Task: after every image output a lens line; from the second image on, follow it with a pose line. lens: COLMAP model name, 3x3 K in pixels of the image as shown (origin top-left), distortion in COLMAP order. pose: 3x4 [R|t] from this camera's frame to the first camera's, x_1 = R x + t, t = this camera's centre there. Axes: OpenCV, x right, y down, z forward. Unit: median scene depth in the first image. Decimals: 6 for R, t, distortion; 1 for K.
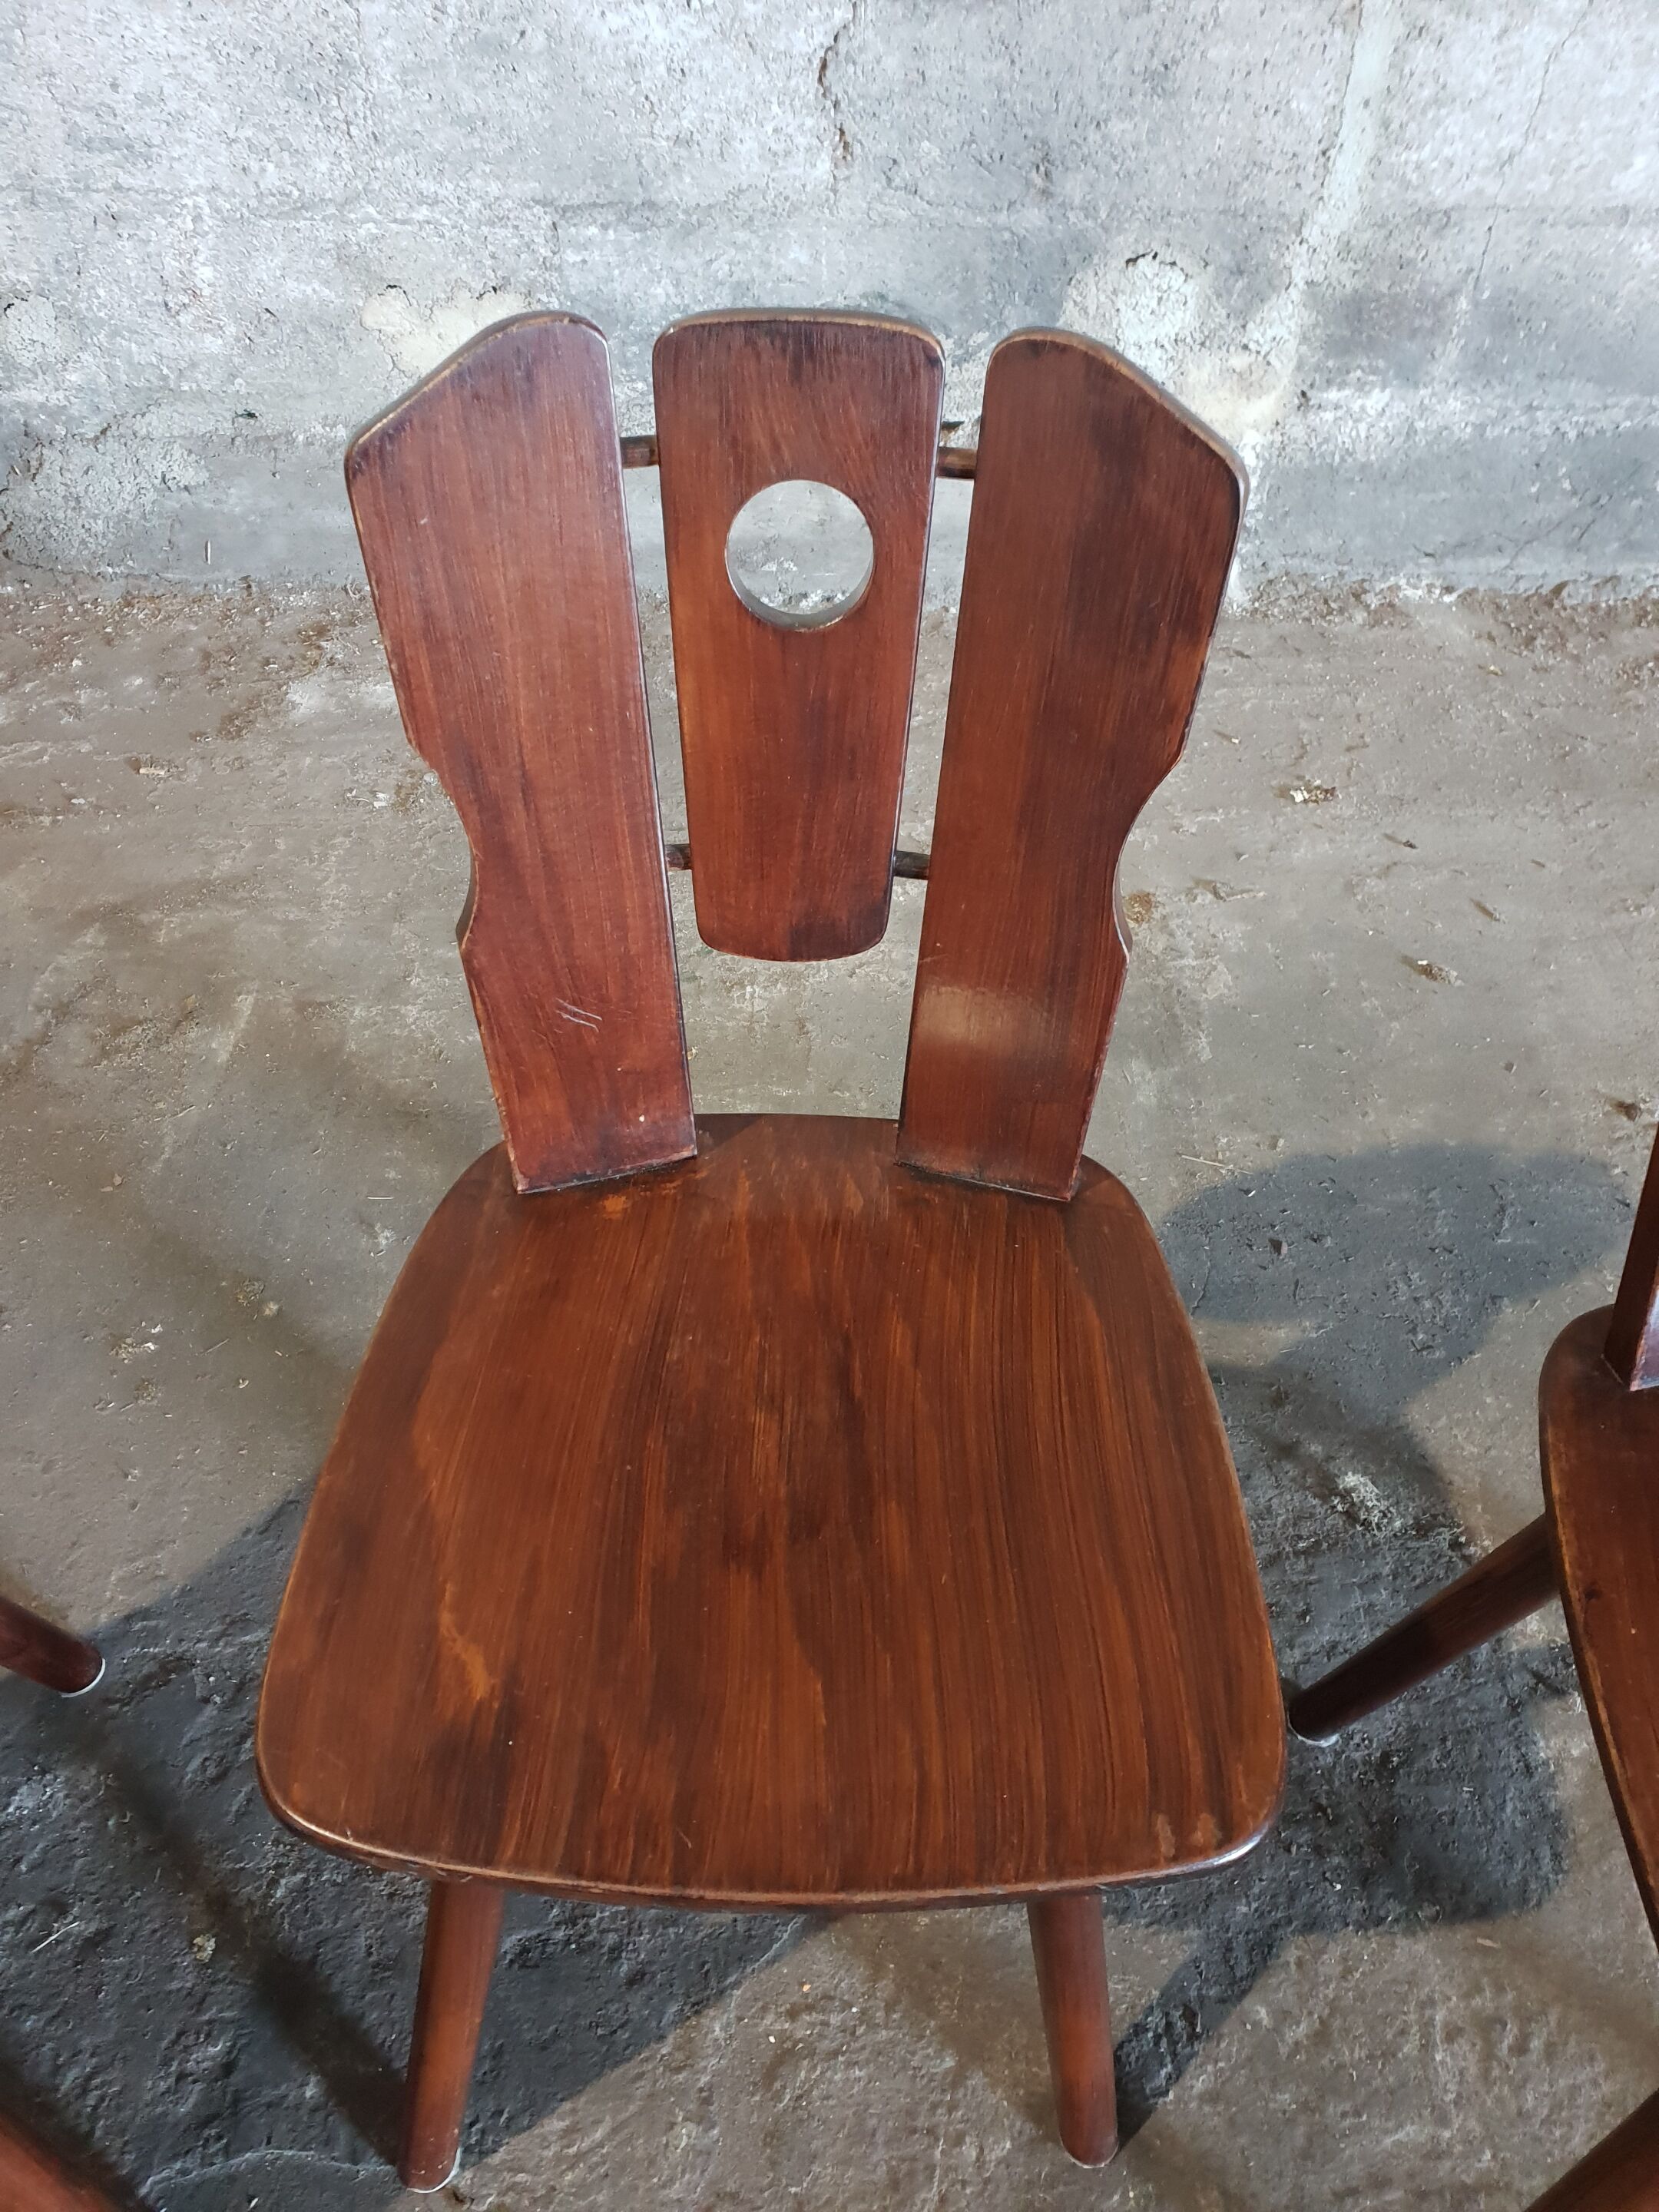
lens RADIAL K [[1723.8, 0, 829.9], [0, 1723.8, 1073.5], [0, 0, 1]] dist [0.027255, 0.014158]
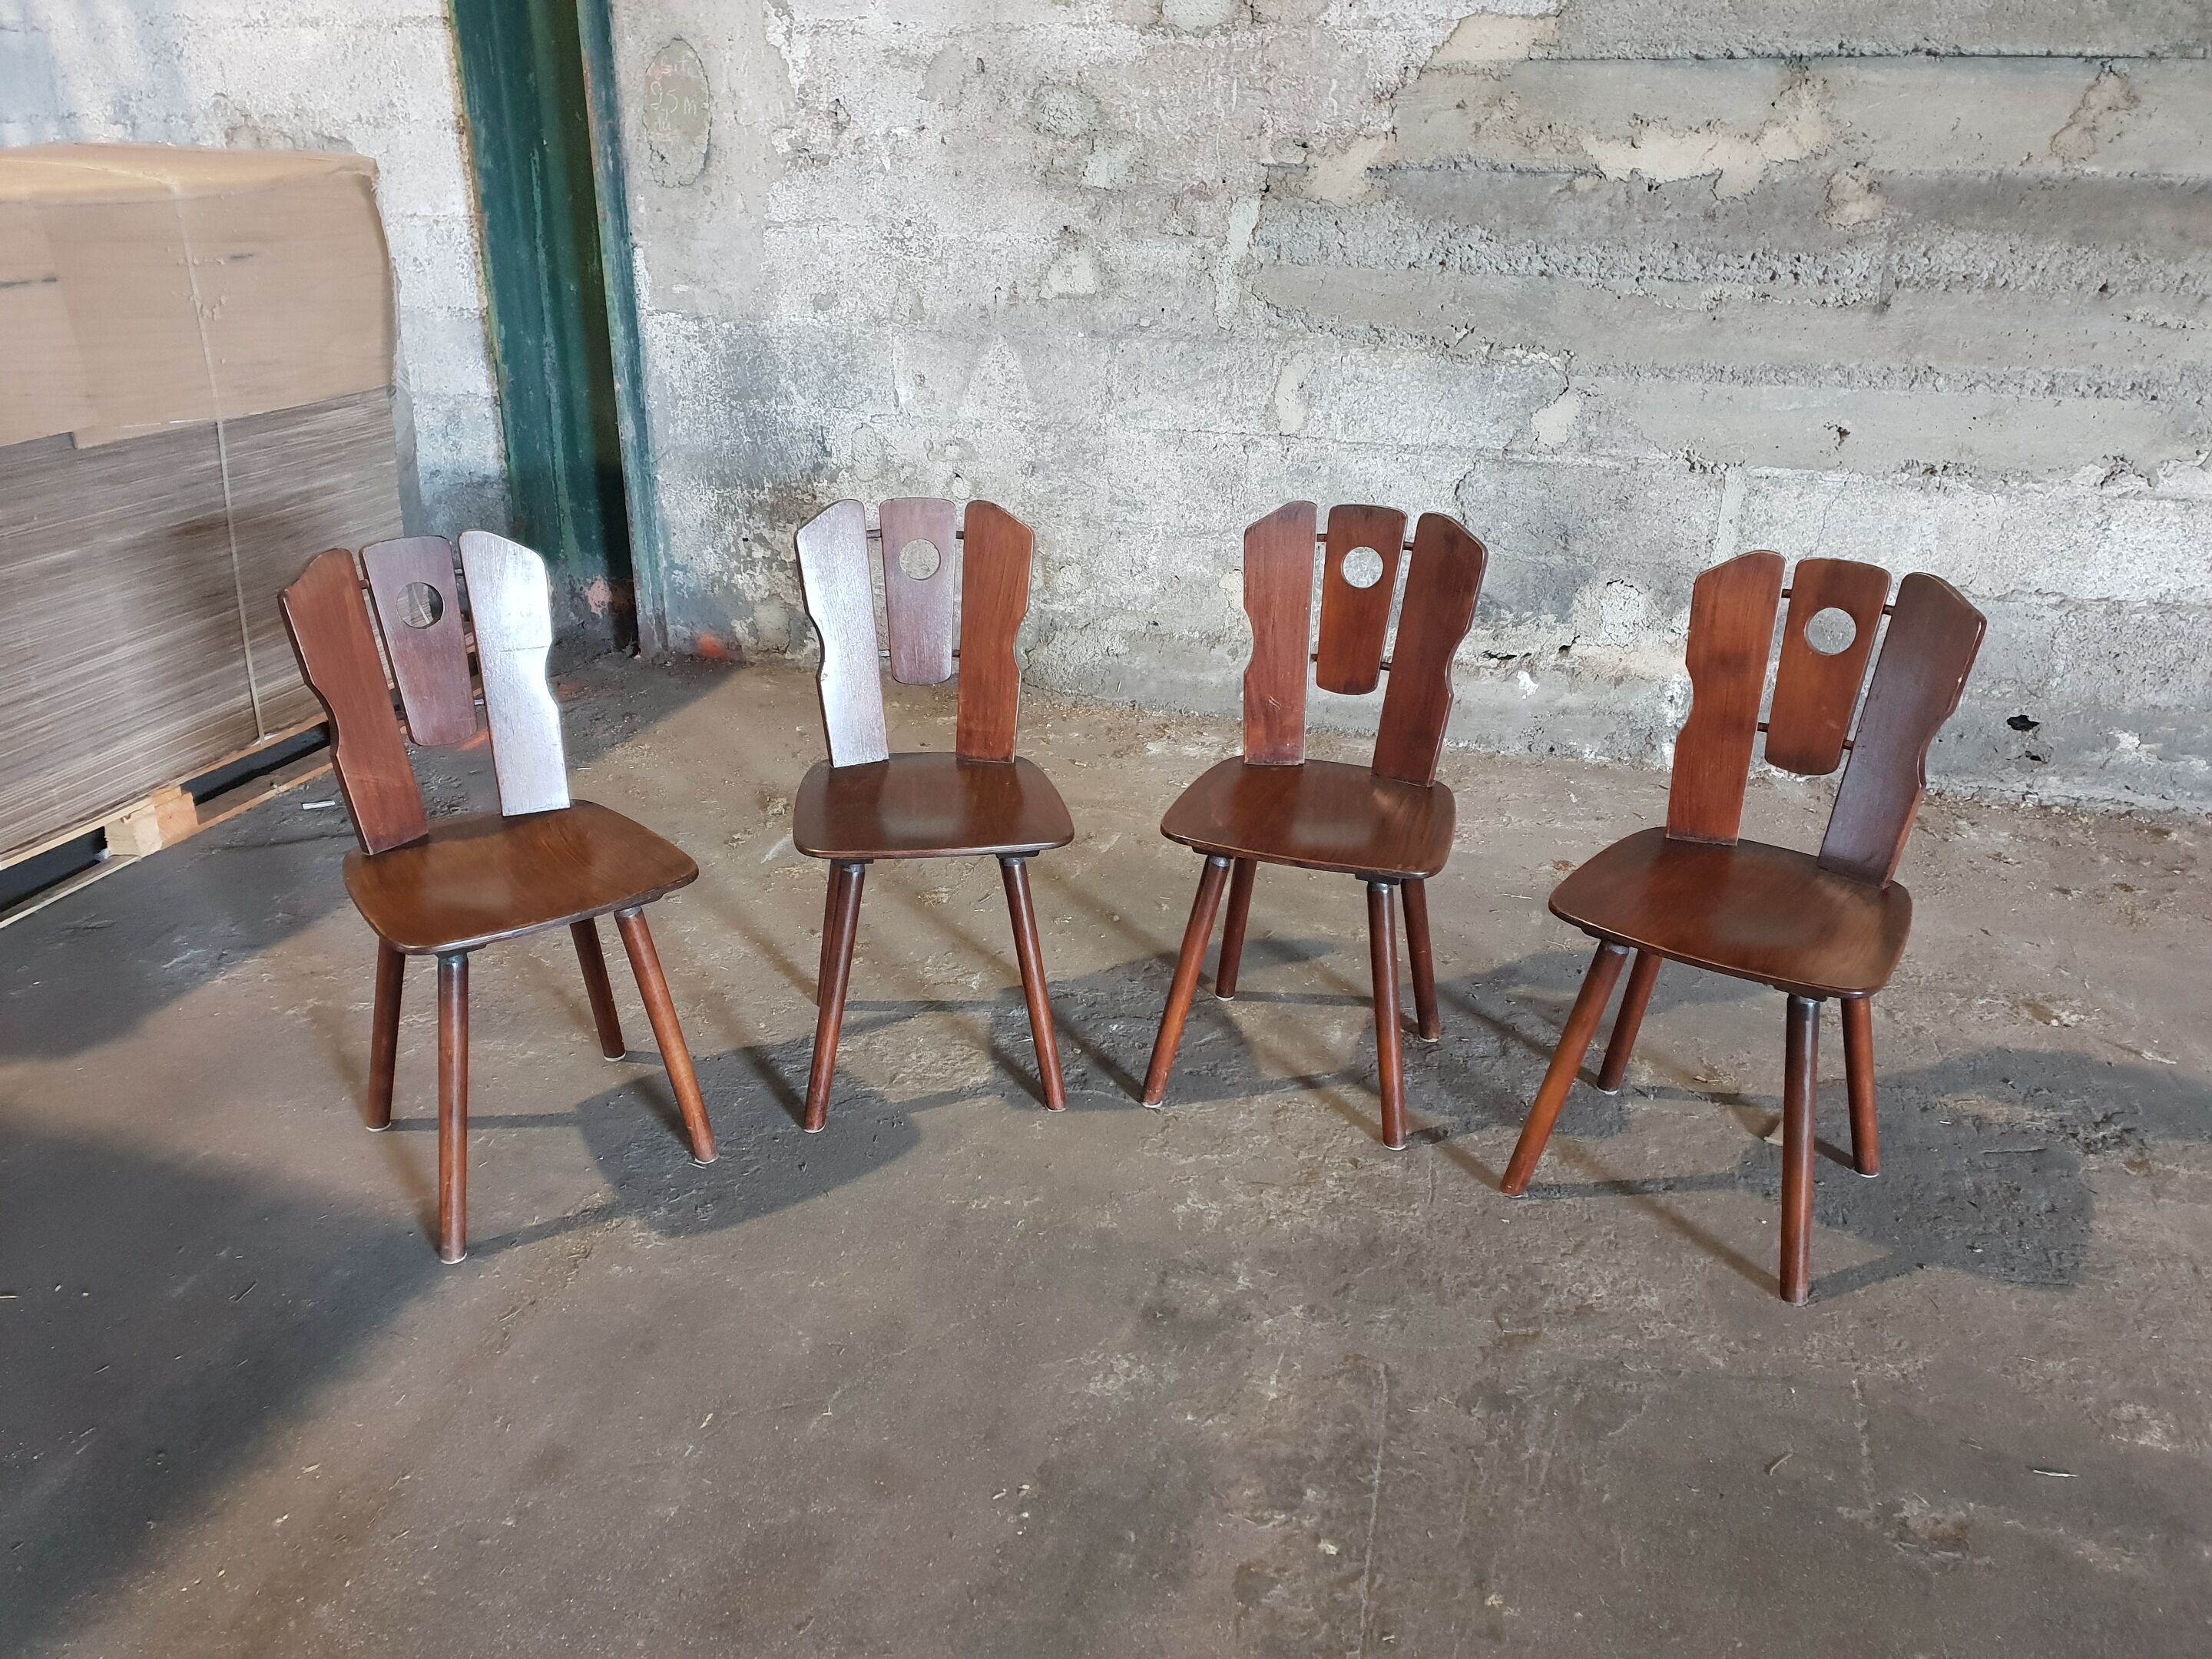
lens RADIAL K [[1723.8, 0, 1056.8], [0, 1723.8, 841.0], [0, 0, 1]] dist [0.027255, 0.014158]
pose [[0.950129, 0.121927, -0.287033, 0.188414], [-0.214431, 0.923723, -0.317420, 0.592385], [0.226437, 0.363139, 0.903801, -0.857764]]
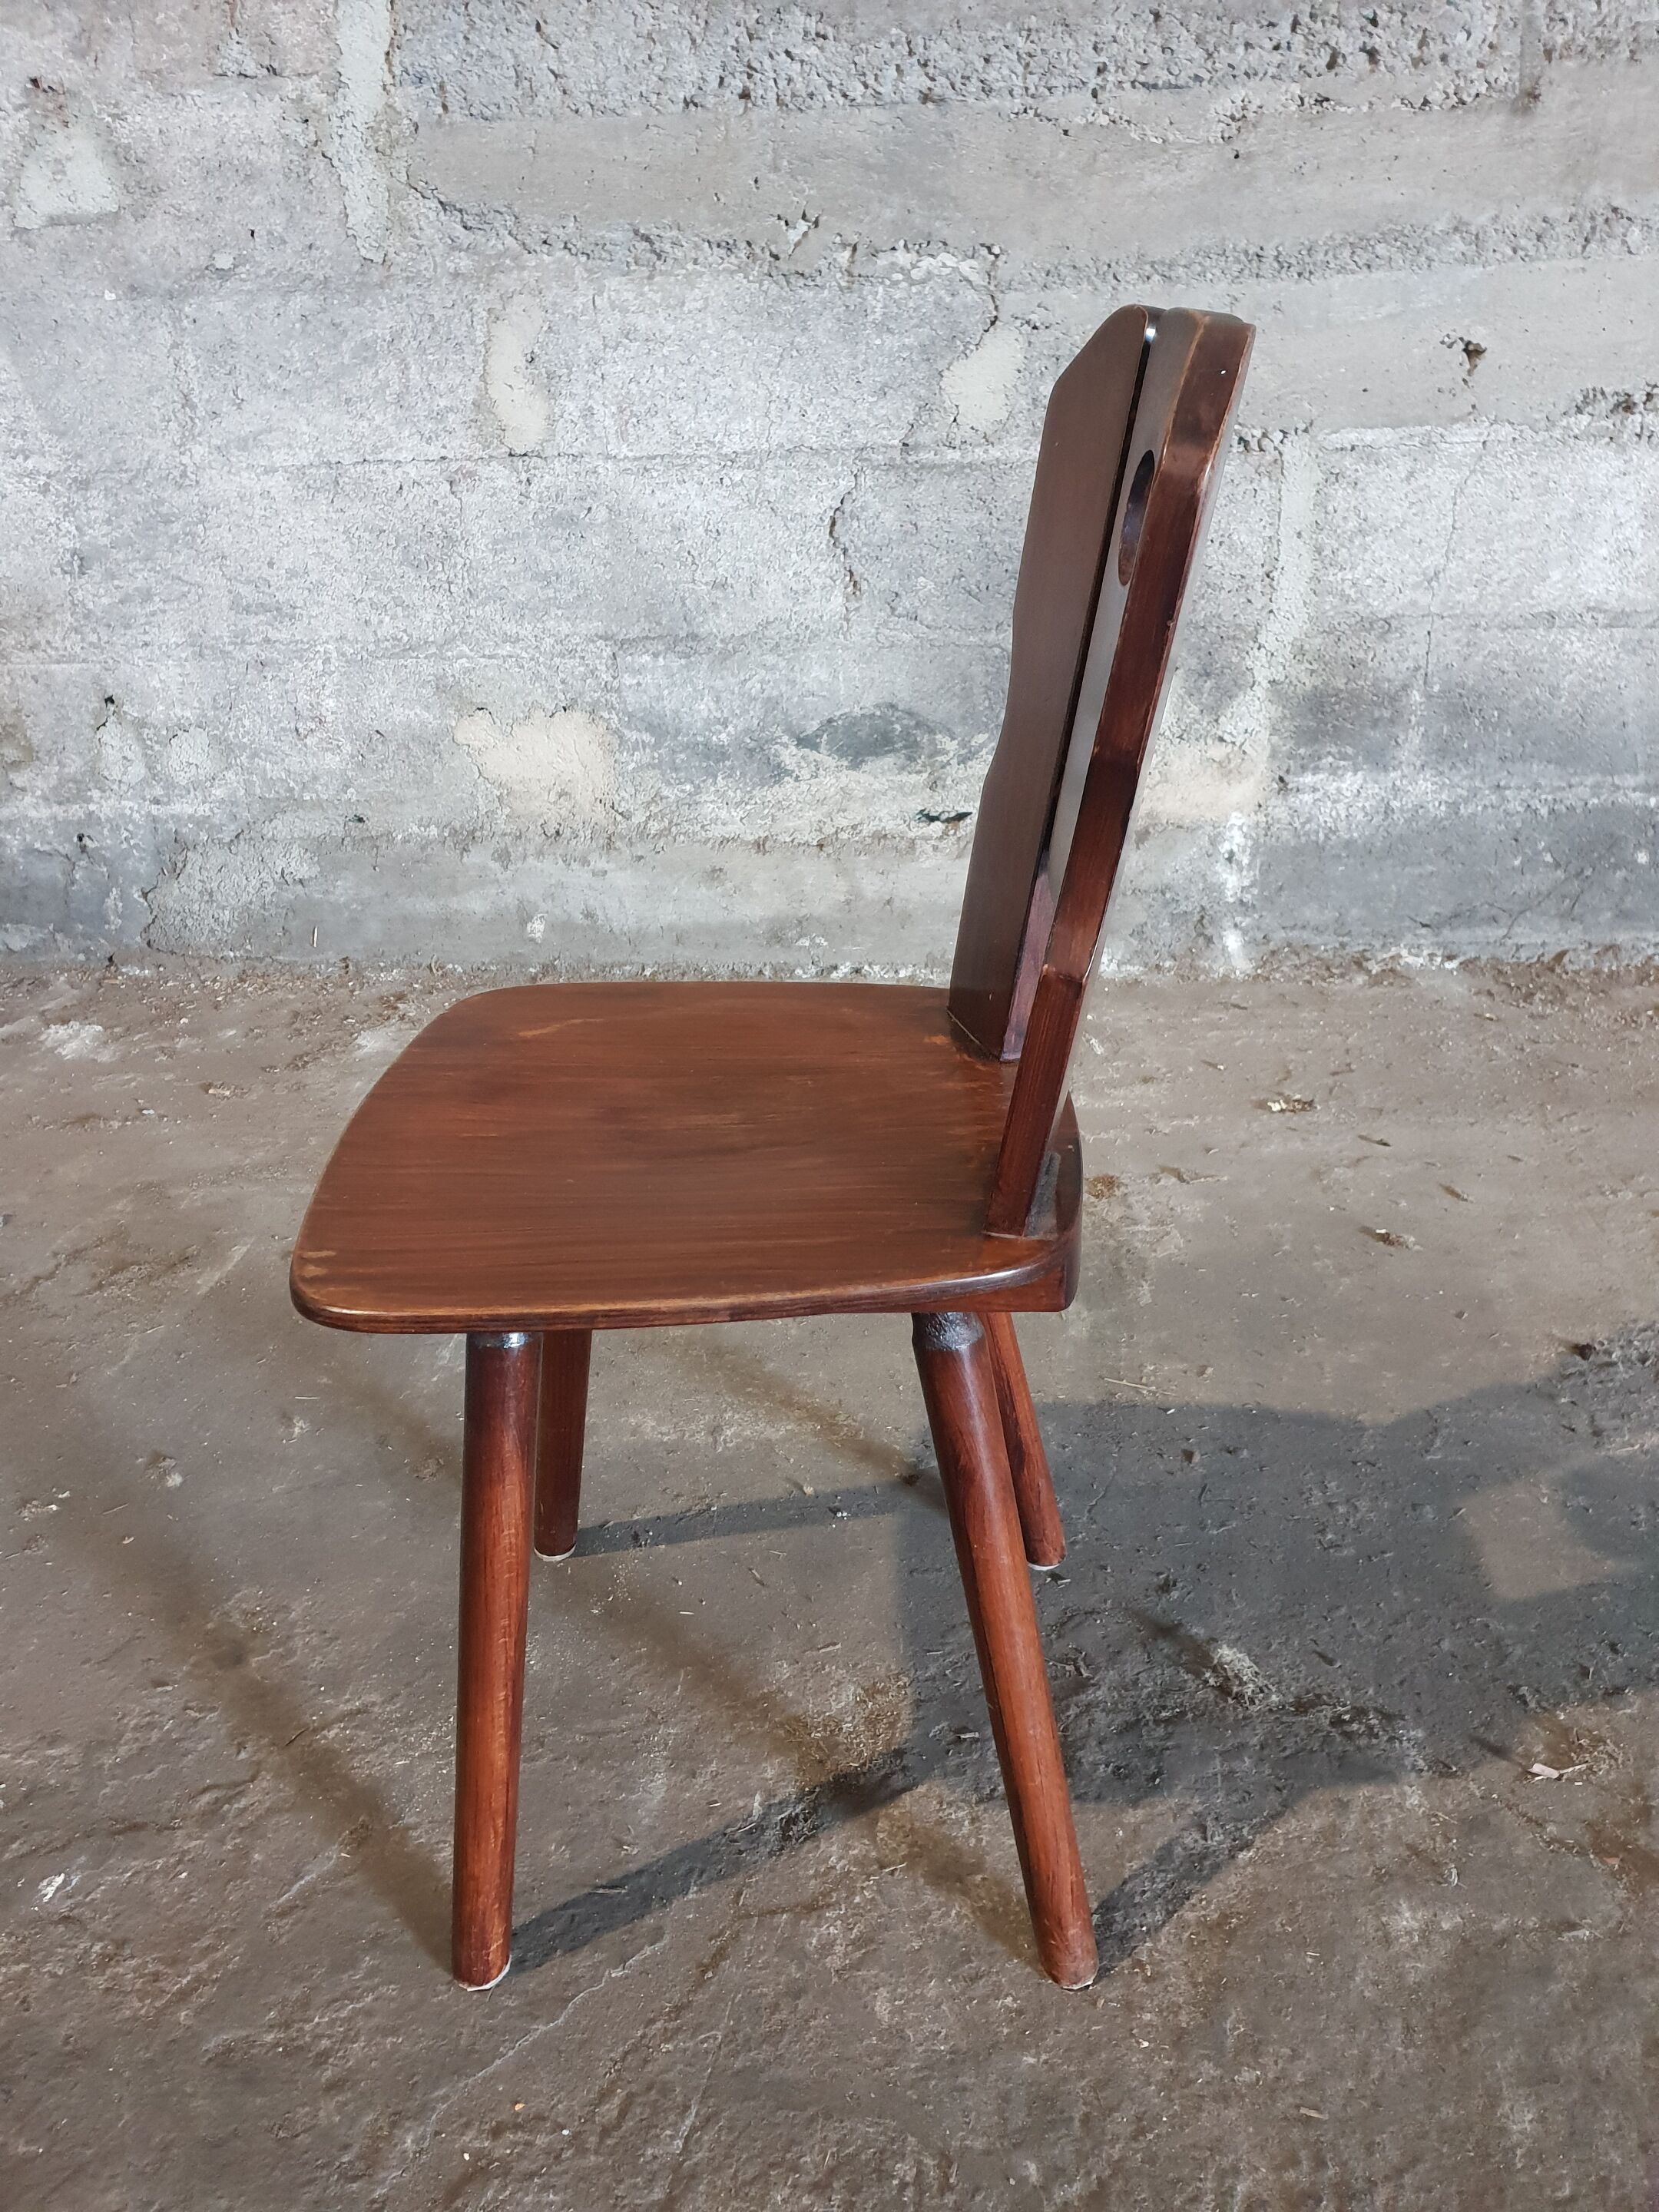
lens RADIAL K [[1723.8, 0, 846.0], [0, 1723.8, 1088.7], [0, 0, 1]] dist [0.027255, 0.014158]
pose [[0.992698, -0.004432, -0.120545, 0.146312], [-0.035292, 0.944925, -0.325379, 0.177991], [0.115348, 0.327257, 0.937869, 0.007288]]
